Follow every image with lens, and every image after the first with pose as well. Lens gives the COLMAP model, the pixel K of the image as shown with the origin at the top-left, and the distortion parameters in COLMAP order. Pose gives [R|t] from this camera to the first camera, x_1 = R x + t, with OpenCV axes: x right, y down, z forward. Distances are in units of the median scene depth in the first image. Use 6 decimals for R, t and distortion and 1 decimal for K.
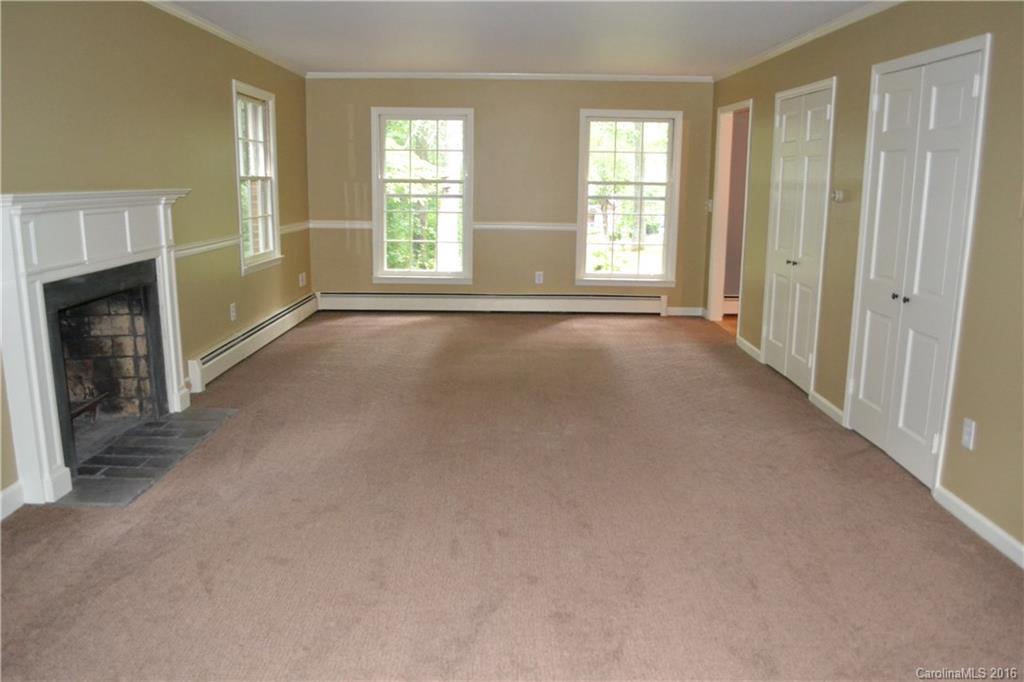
lens RADIAL K [[823.1, 0, 499.4], [0, 823.1, 343.2], [0, 0, 1]] dist [-0.074355, -0.005237]
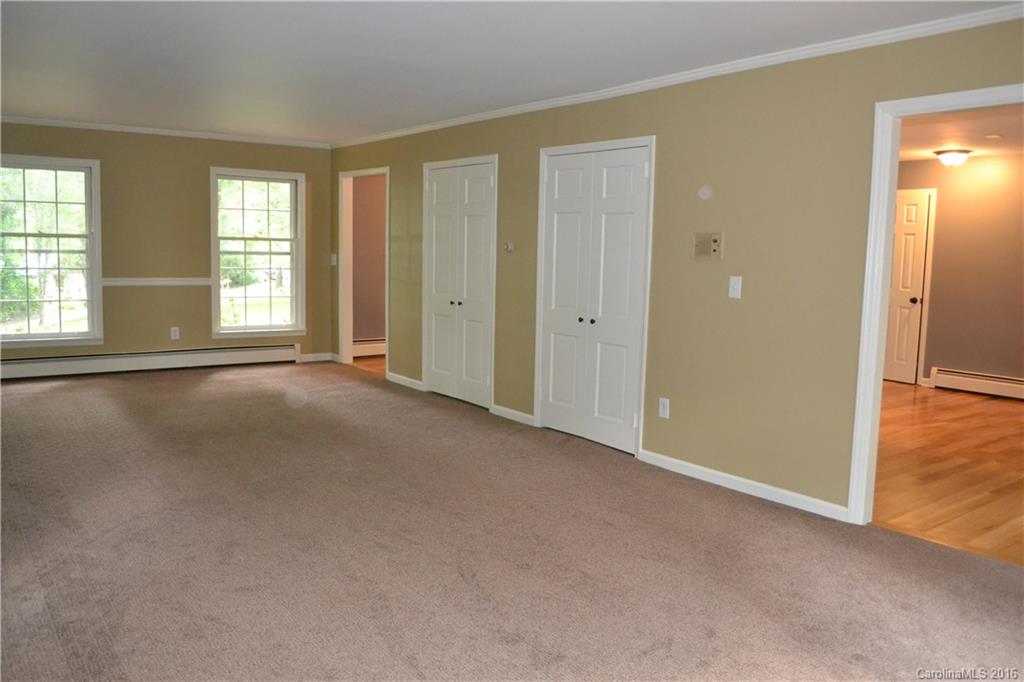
lens RADIAL K [[823.1, 0, 499.4], [0, 823.1, 343.2], [0, 0, 1]] dist [-0.074355, -0.005237]
pose [[0.809248, -0.057990, 0.584598, -0.217999], [0.100847, 0.994057, -0.040993, 0.011861], [-0.578747, 0.092129, 0.810287, -0.014941]]
